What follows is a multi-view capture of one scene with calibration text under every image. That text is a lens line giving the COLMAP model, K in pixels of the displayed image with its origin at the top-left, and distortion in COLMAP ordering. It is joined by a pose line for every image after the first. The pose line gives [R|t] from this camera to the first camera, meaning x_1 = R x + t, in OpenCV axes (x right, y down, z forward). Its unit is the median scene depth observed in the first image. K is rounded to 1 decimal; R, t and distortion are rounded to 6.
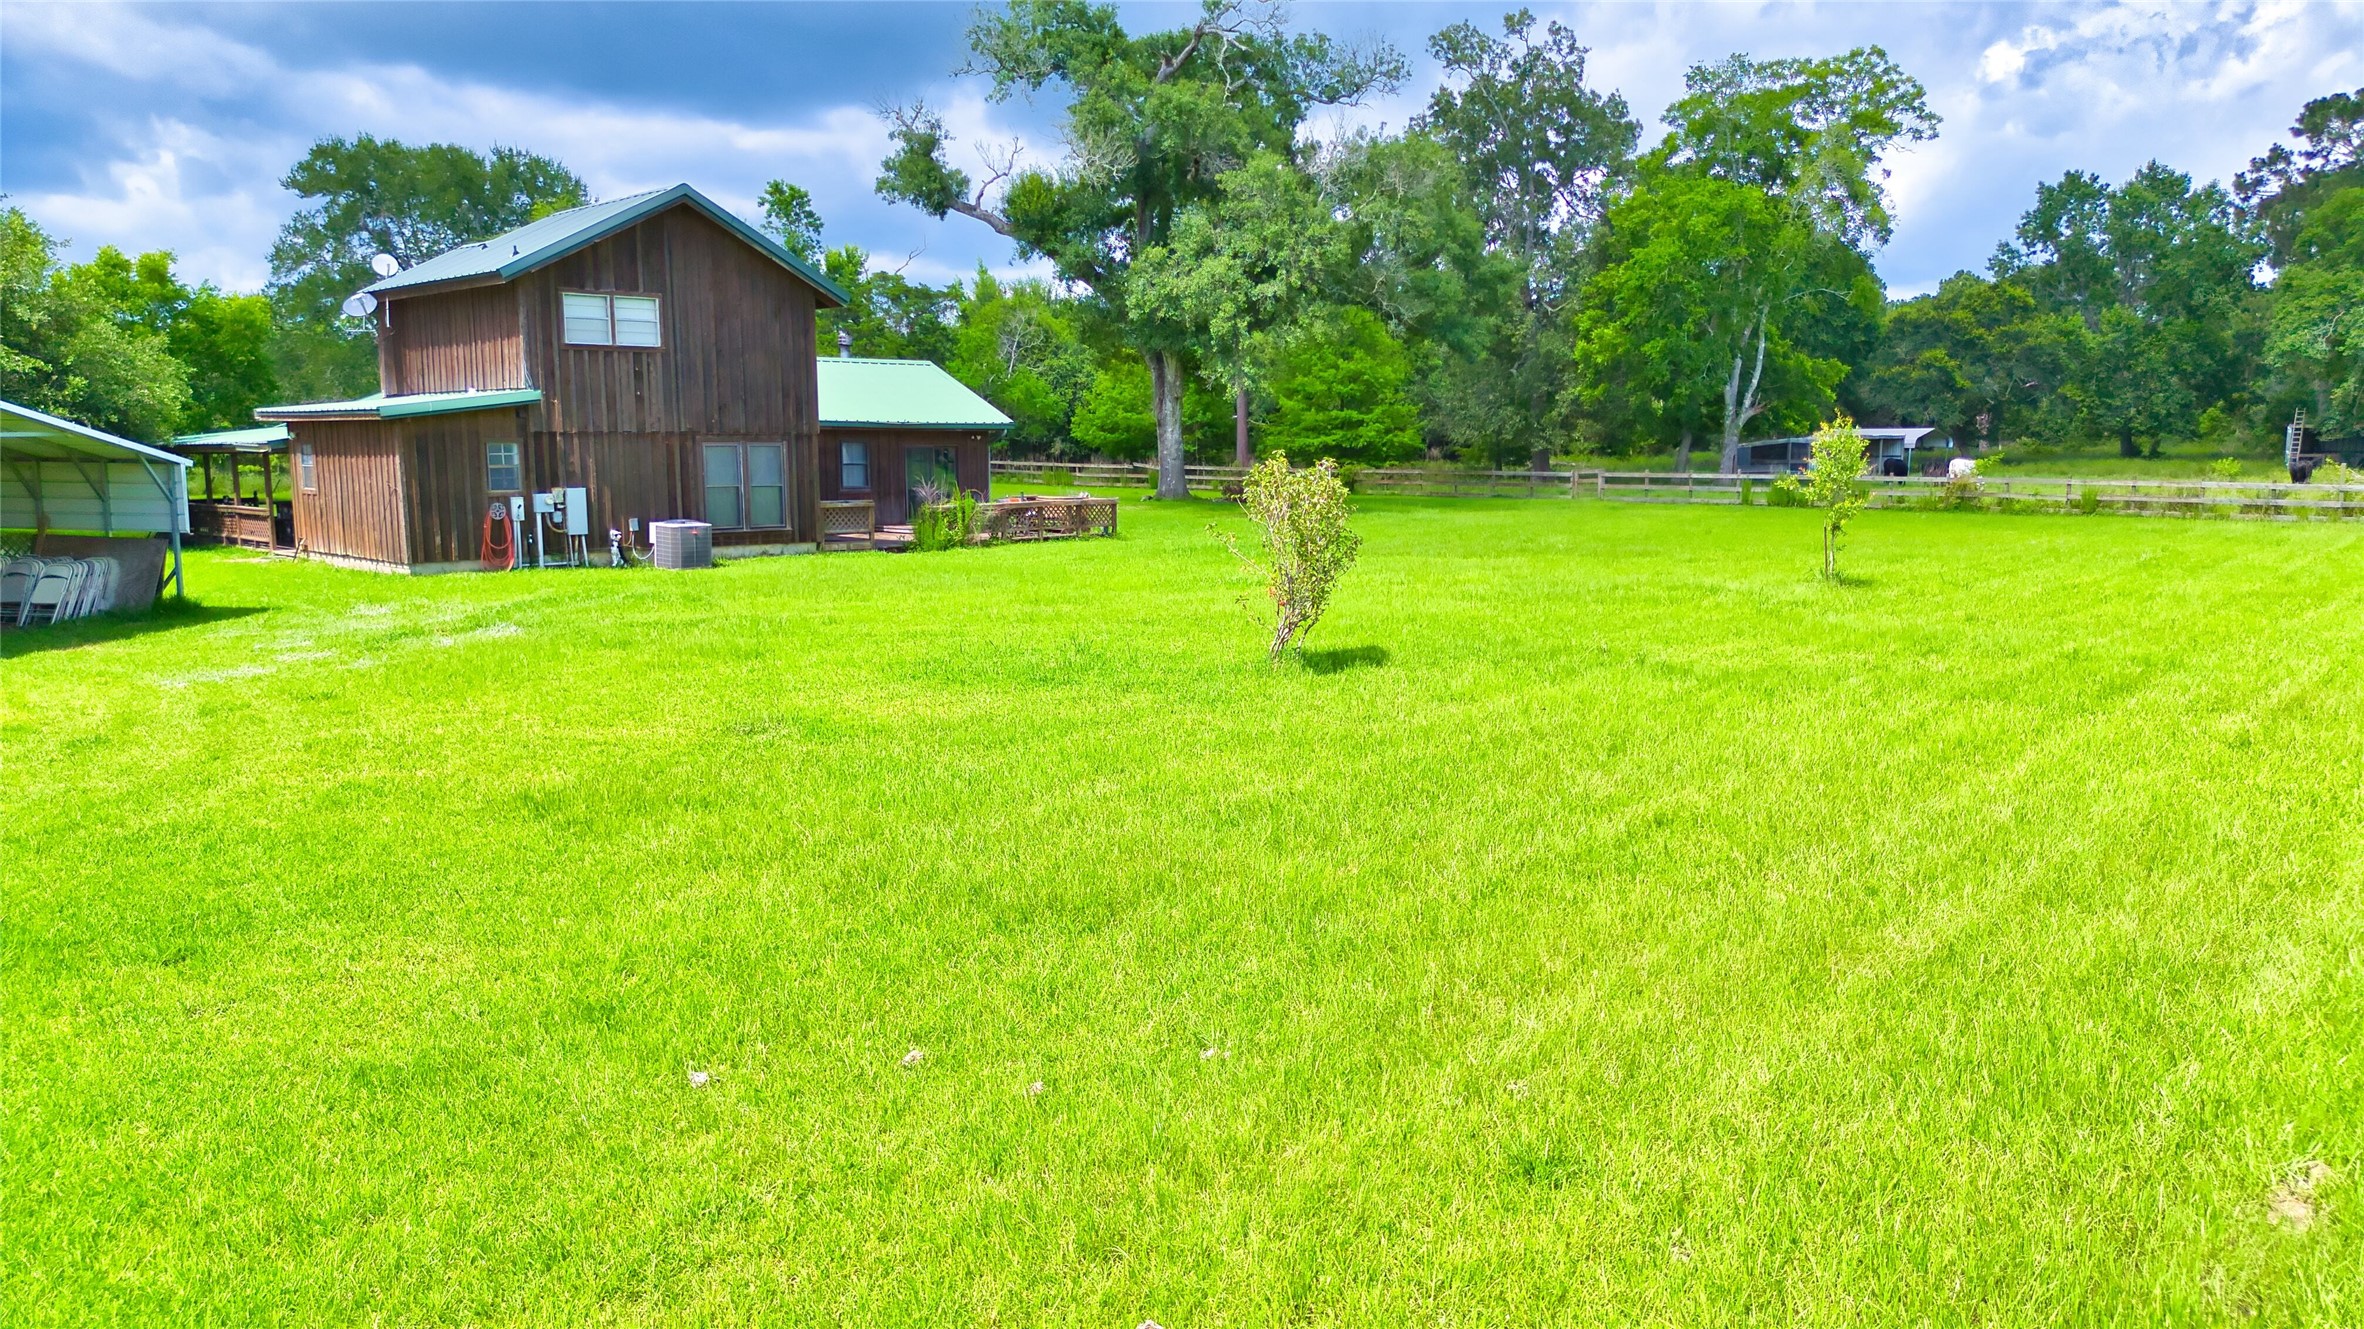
lens RADIAL K [[1679.5, 0, 1169.9], [0, 1679.5, 665.0], [0, 0, 1]] dist [0.087473, -0.079969]
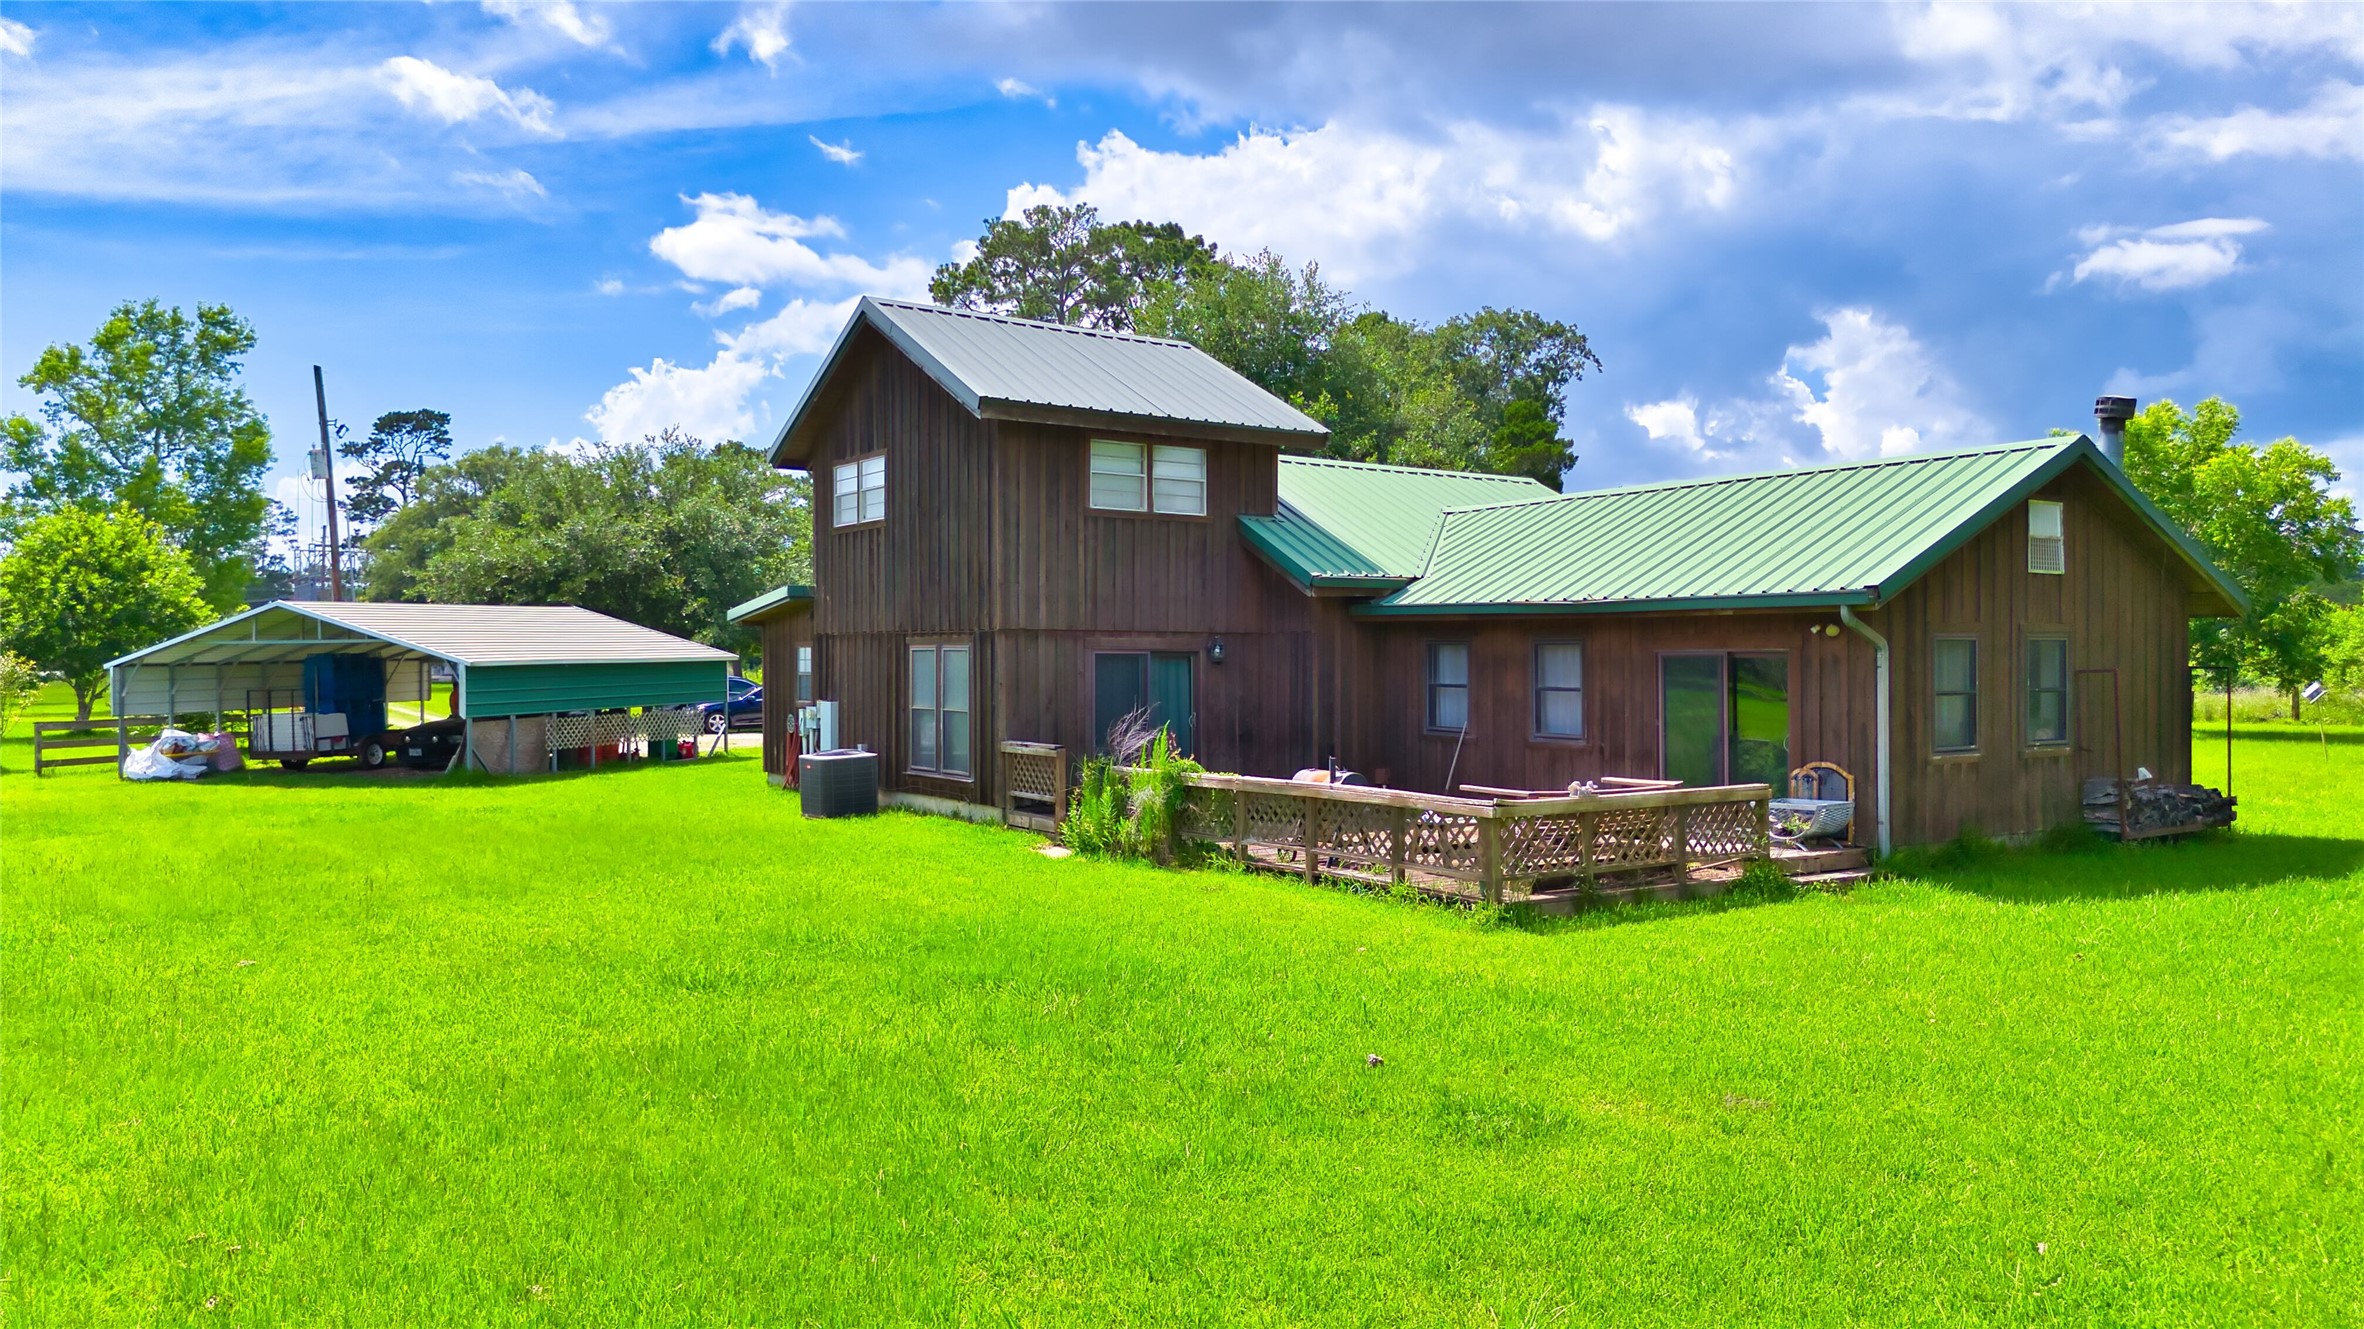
lens RADIAL K [[1679.5, 0, 1187.2], [0, 1679.5, 674.5], [0, 0, 1]] dist [0.087473, -0.079969]
pose [[-0.154601, 0.016615, -0.987837, 0.281083], [-0.132612, 0.990462, 0.037413, -0.113027], [0.979037, 0.136784, -0.150923, 0.855018]]
